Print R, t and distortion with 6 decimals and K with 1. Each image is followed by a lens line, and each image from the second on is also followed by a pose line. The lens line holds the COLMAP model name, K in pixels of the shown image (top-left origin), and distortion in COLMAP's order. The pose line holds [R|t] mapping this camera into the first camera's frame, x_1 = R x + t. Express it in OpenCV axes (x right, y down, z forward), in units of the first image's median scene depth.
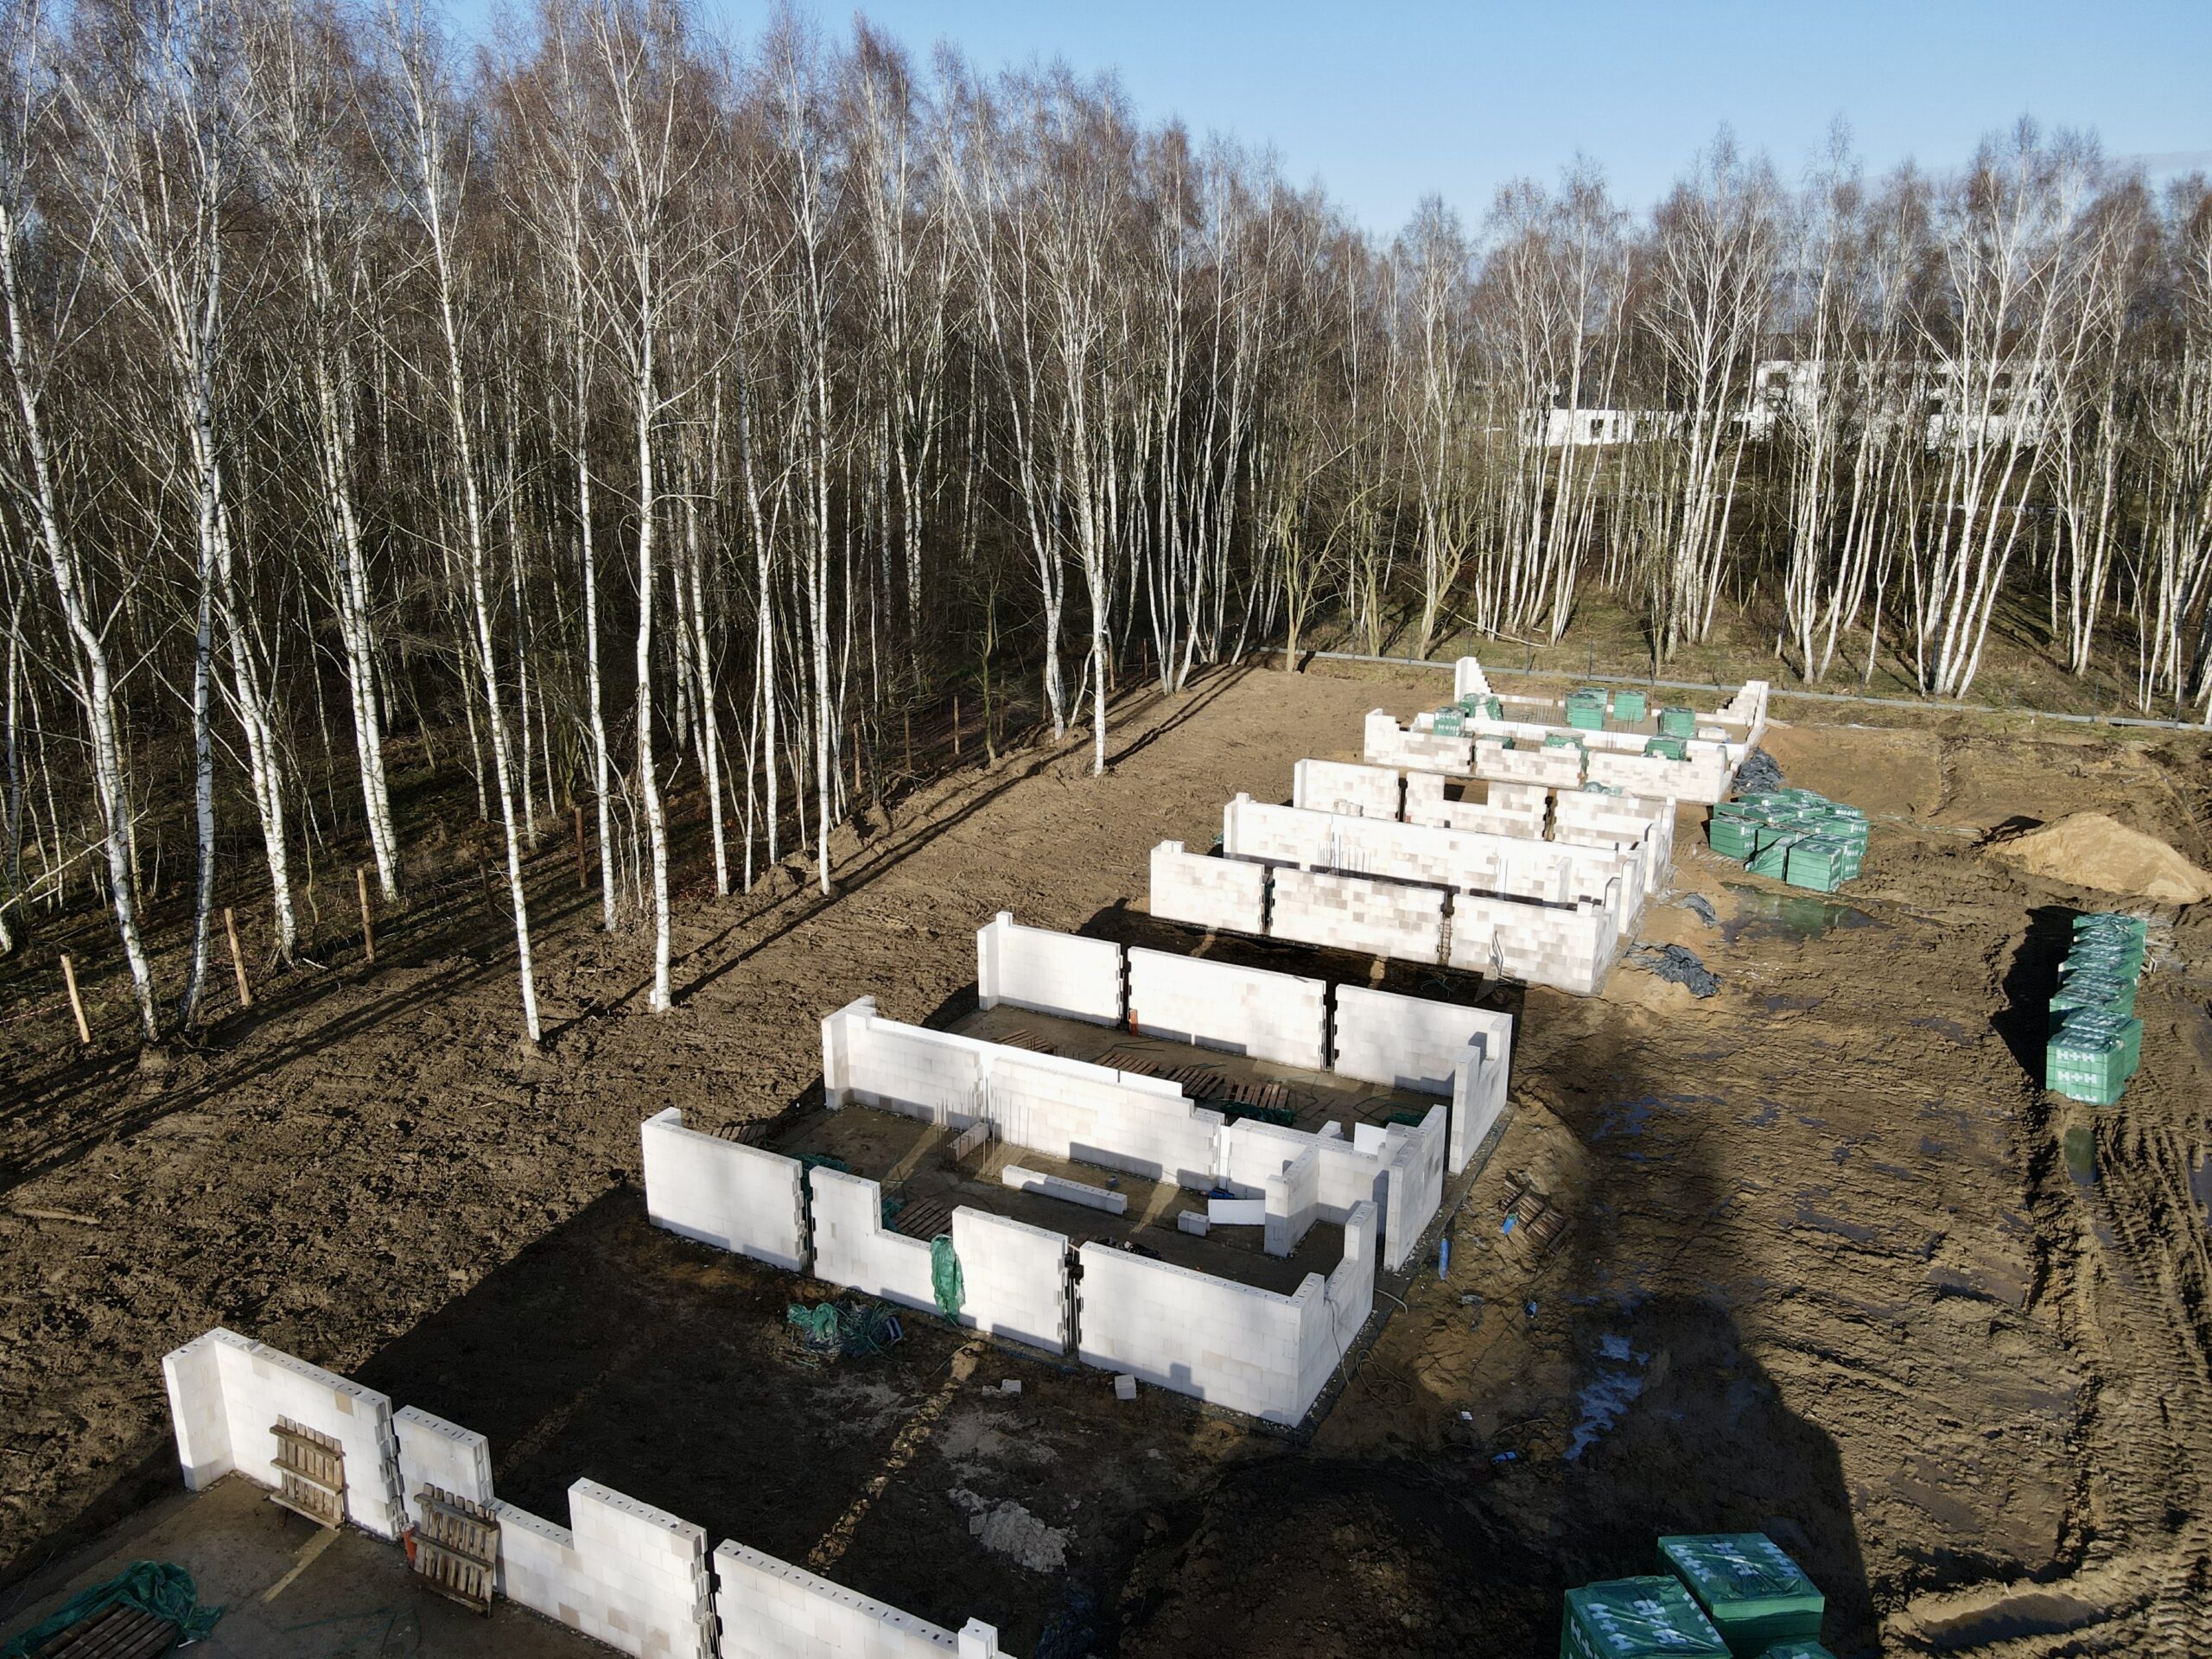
lens RADIAL K [[1625.5, 0, 1094.3], [0, 1625.5, 832.0], [0, 0, 1]] dist [0.006872, 0.009029]
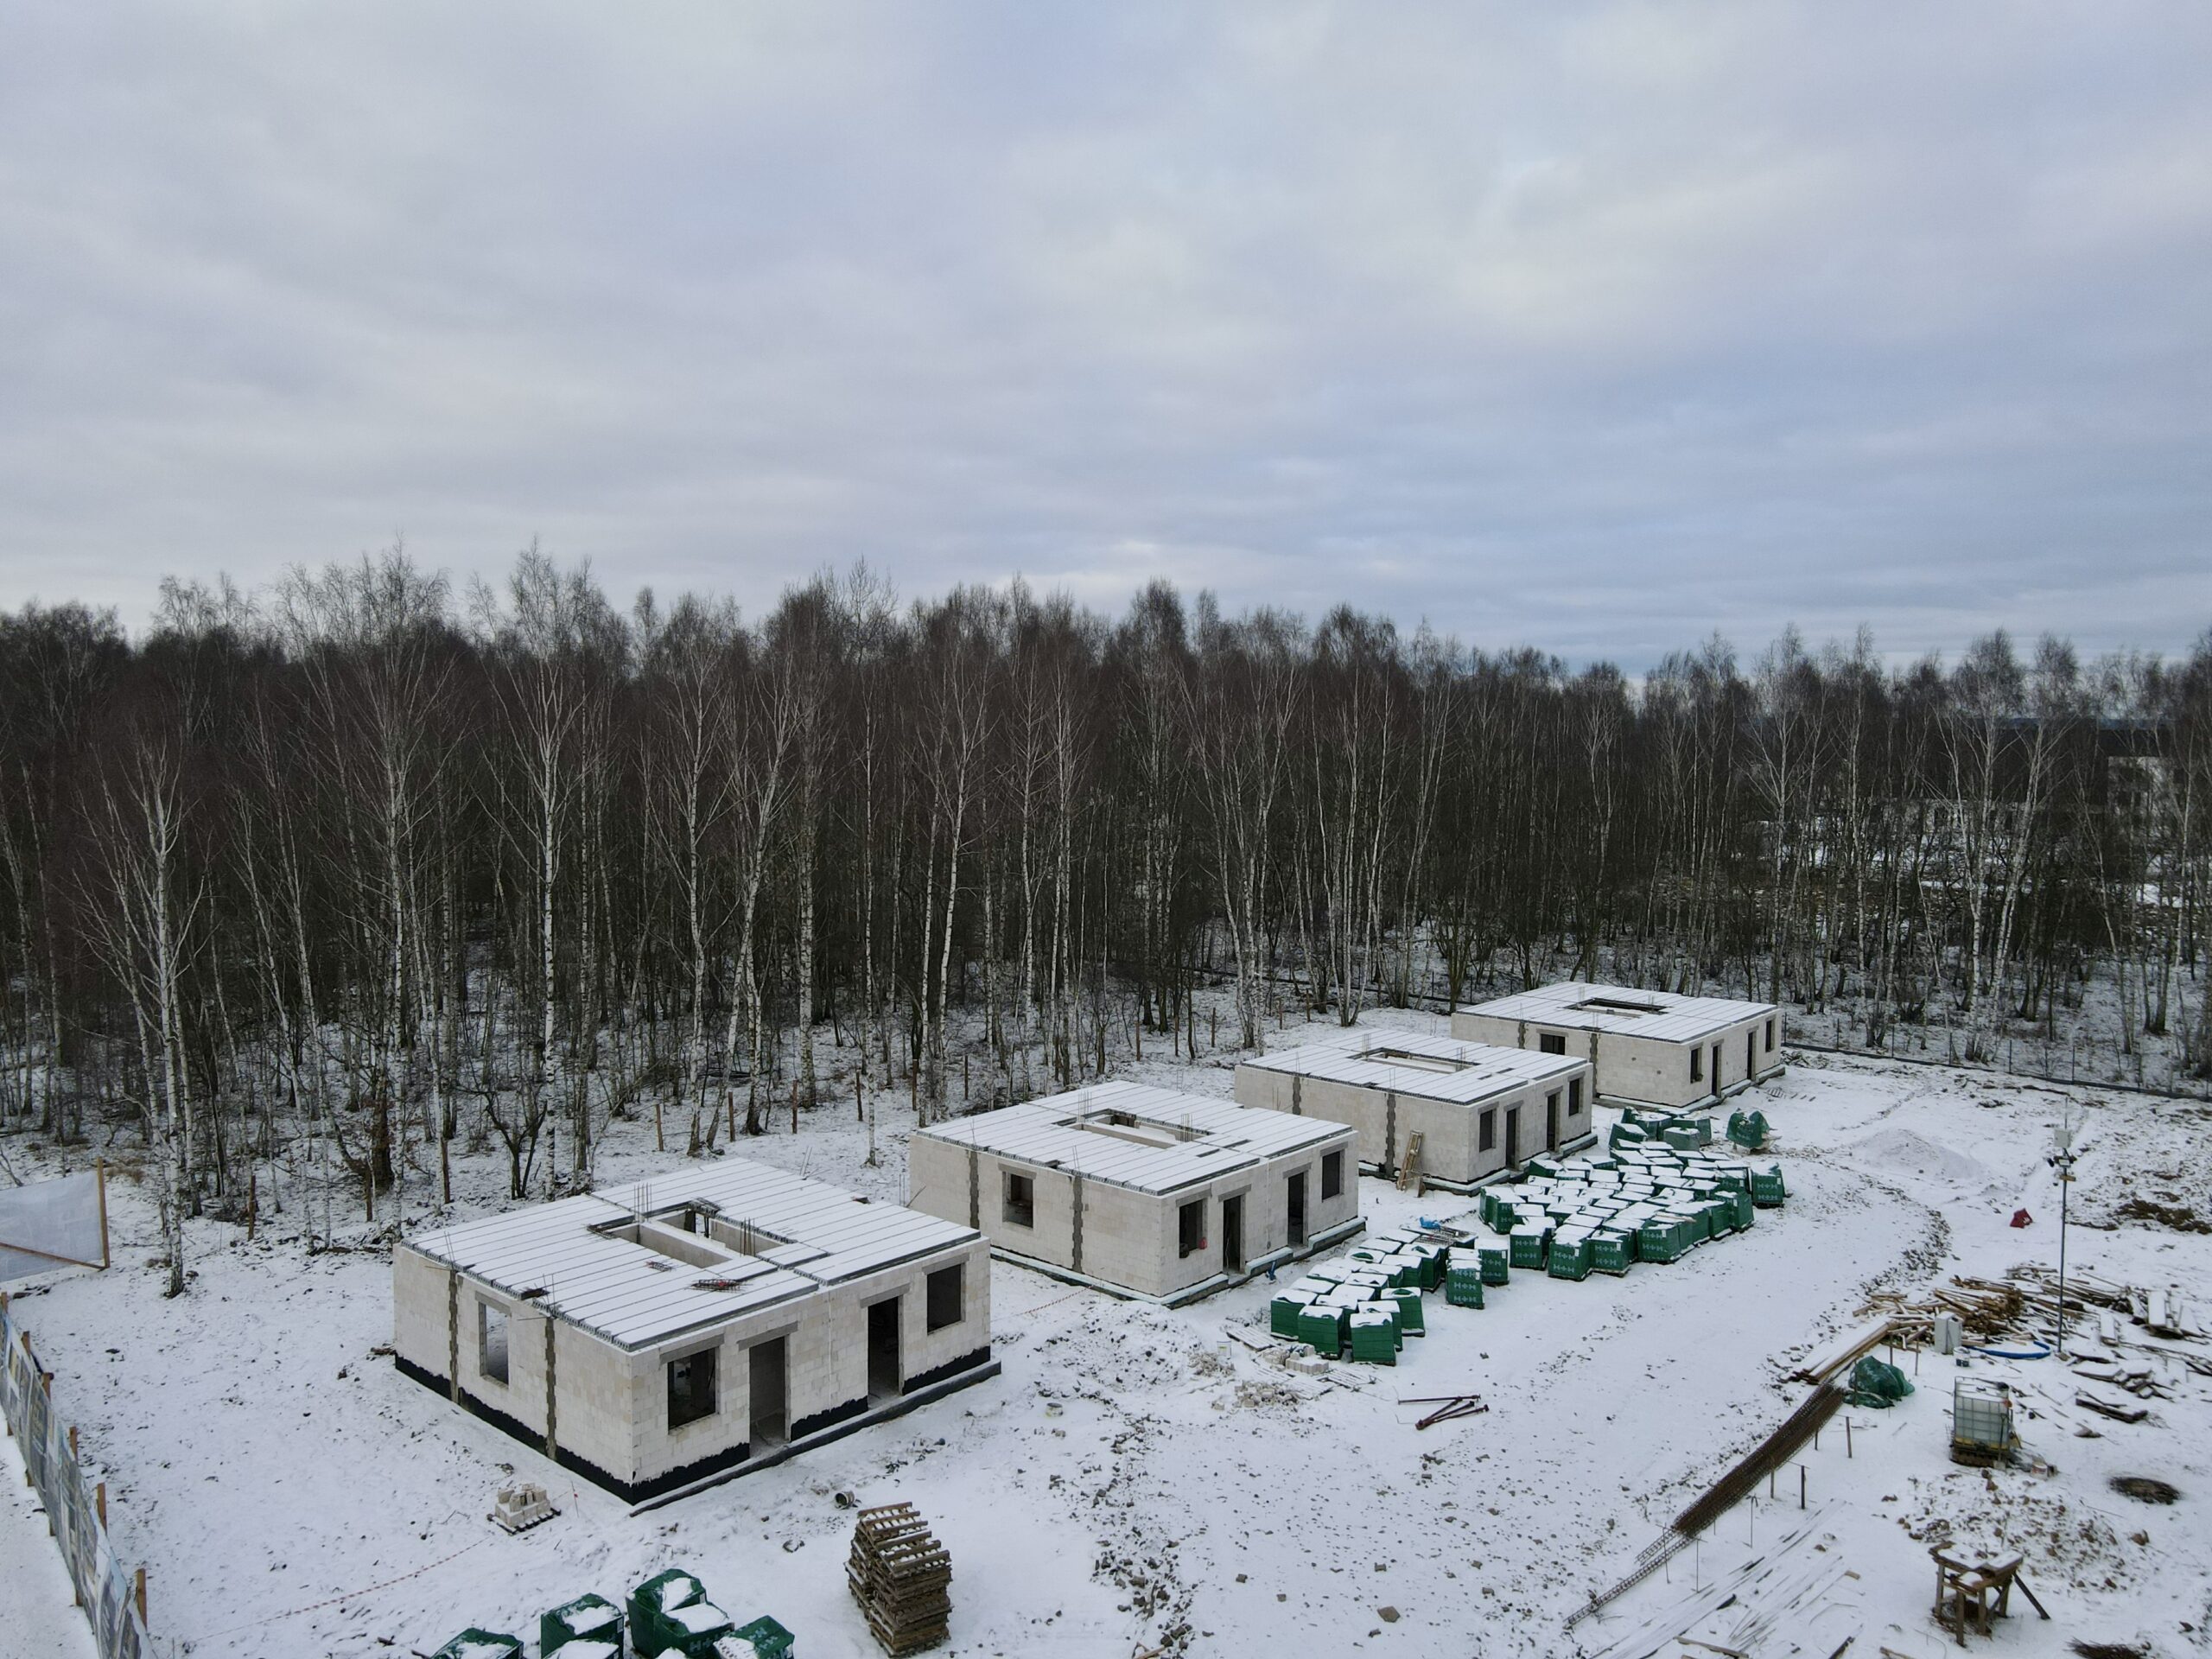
lens RADIAL K [[1625.5, 0, 1111.4], [0, 1625.5, 839.8], [0, 0, 1]] dist [0.006872, 0.009029]
pose [[0.973041, 0.026291, -0.229130, 0.310988], [-0.074700, 0.975854, -0.205255, 0.109647], [0.218201, 0.216837, 0.951509, -0.733853]]
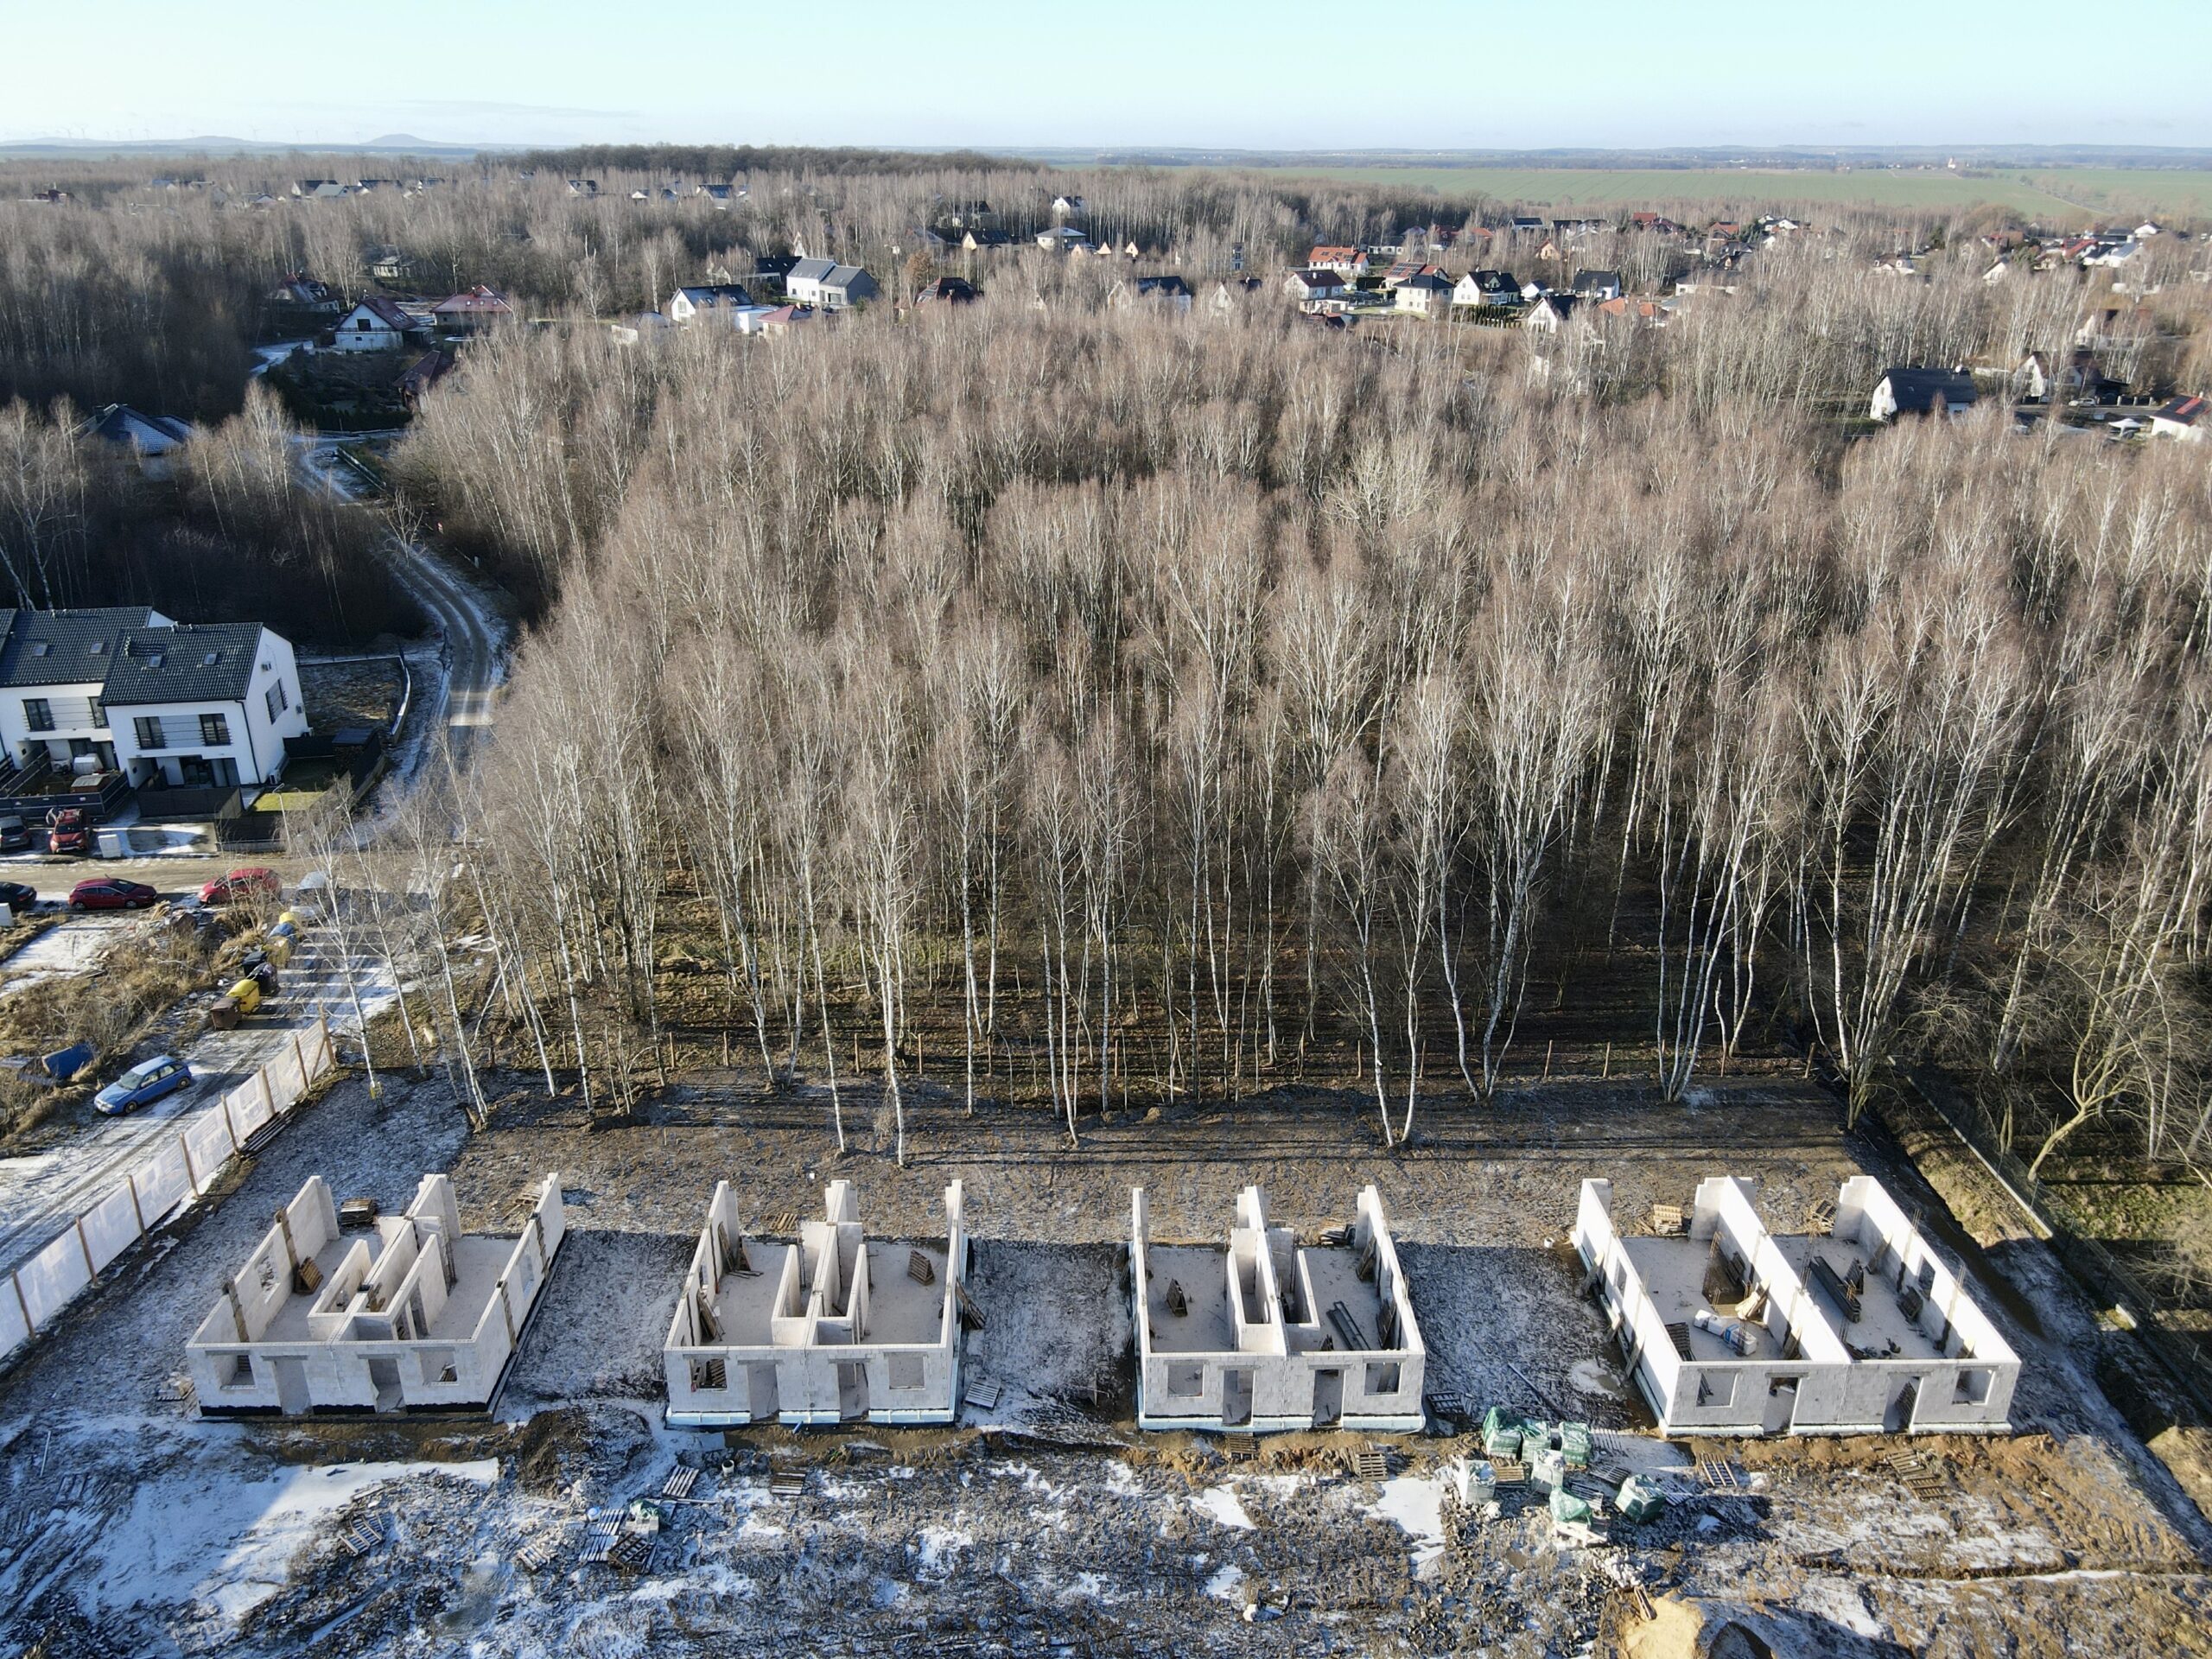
lens RADIAL K [[1625.5, 0, 1096.5], [0, 1625.5, 824.4], [0, 0, 1]] dist [0.006872, 0.009029]
pose [[0.482869, 0.339777, -0.807087, 1.406079], [-0.251058, 0.936680, 0.244130, -0.874189], [0.838933, 0.084743, 0.537597, -0.026521]]
